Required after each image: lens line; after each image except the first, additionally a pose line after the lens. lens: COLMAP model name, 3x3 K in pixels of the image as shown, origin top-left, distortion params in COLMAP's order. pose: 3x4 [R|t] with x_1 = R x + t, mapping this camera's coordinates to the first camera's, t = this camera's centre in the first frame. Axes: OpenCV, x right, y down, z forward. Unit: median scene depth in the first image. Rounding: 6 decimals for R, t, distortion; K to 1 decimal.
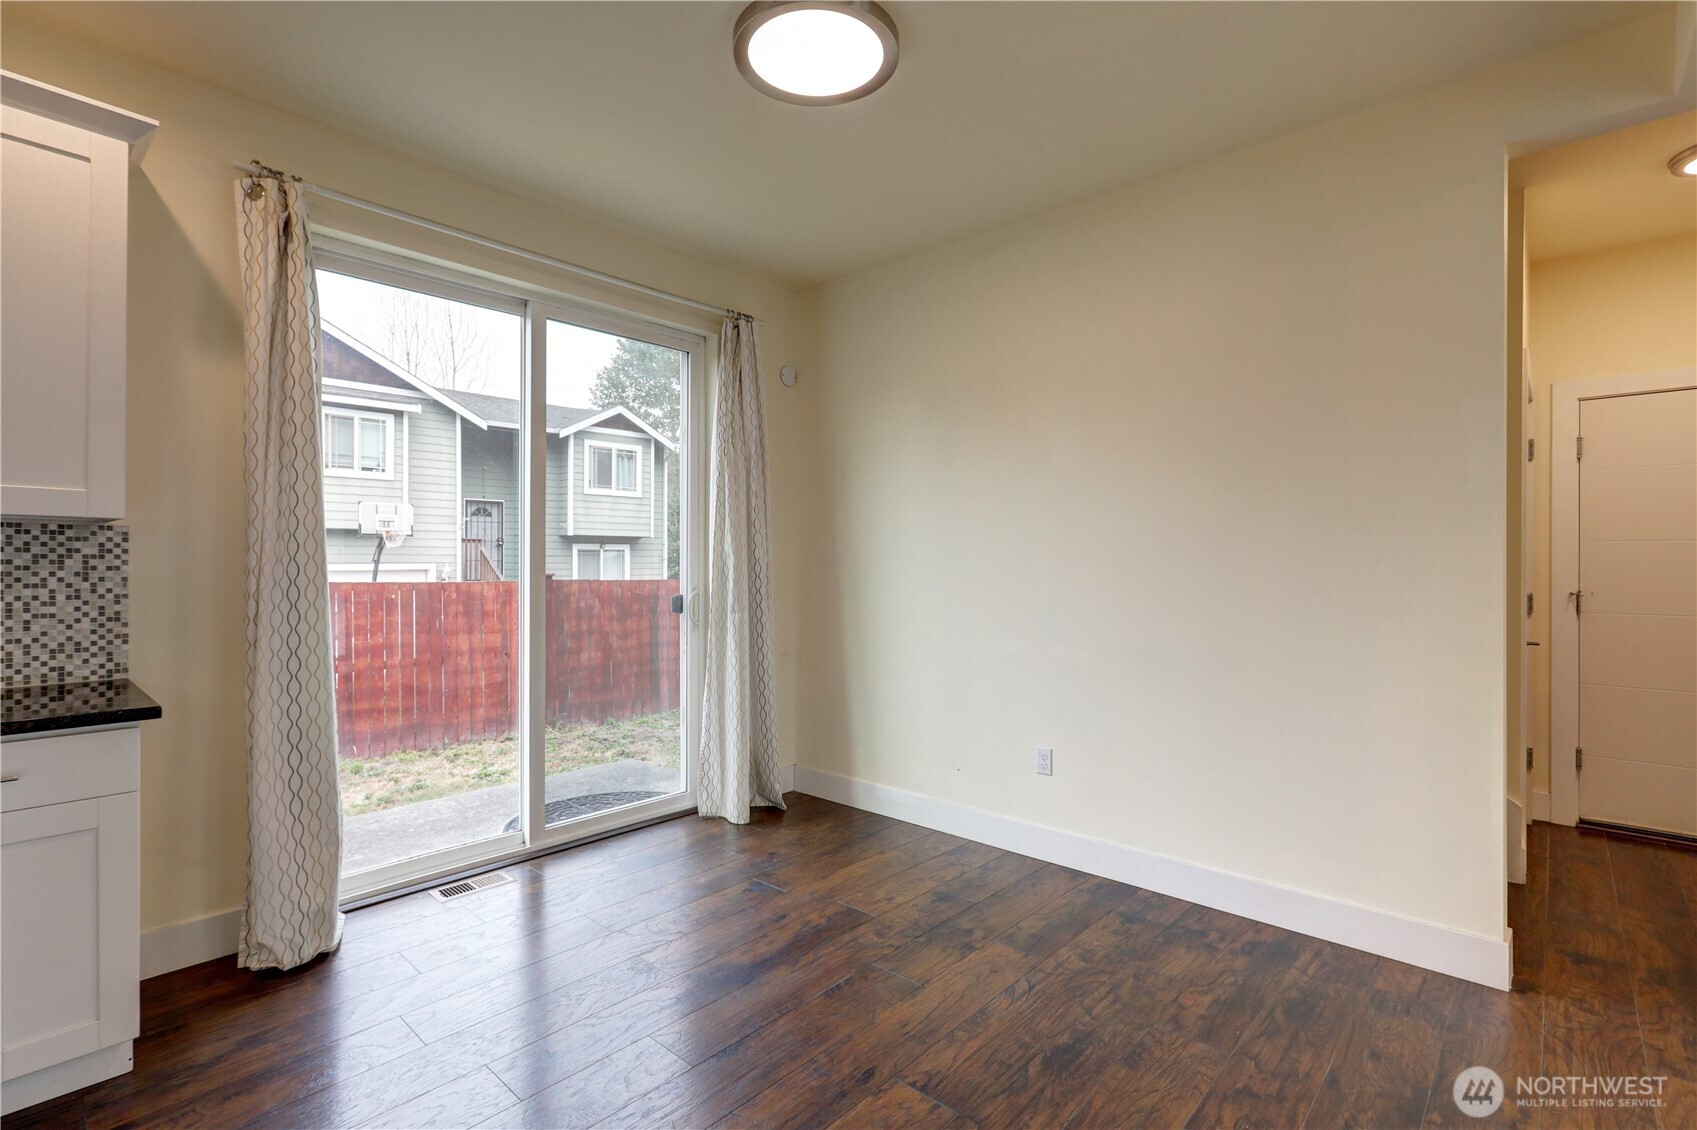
lens RADIAL K [[788.0, 0, 845.9], [0, 788.0, 562.1], [0, 0, 1]] dist [-0.000924, 0.000173]
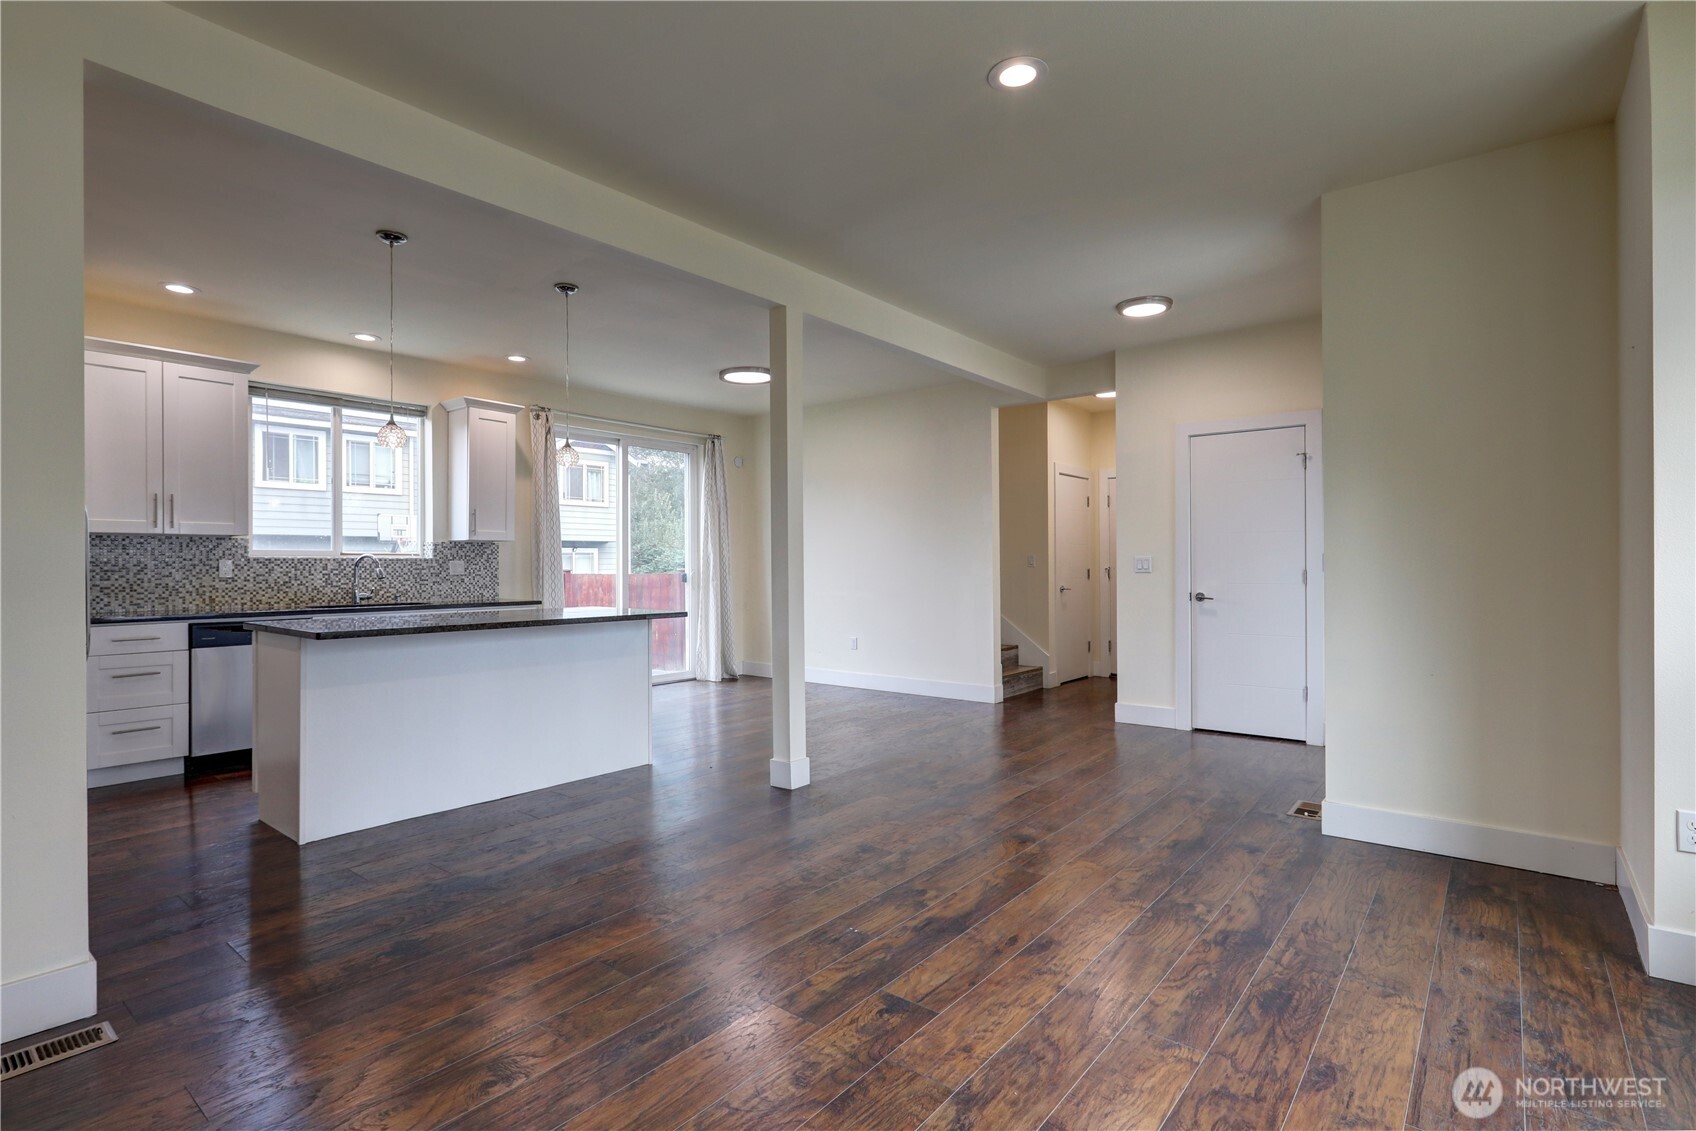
lens RADIAL K [[826.5, 0, 848.0], [0, 826.5, 565.5], [0, 0, 1]] dist [-0.000062, 0.000090]
pose [[0.998129, -0.007570, 0.060678, 0.133811], [0.007511, 0.999971, 0.001204, 0.038797], [-0.060685, -0.000746, 0.998157, -1.981665]]
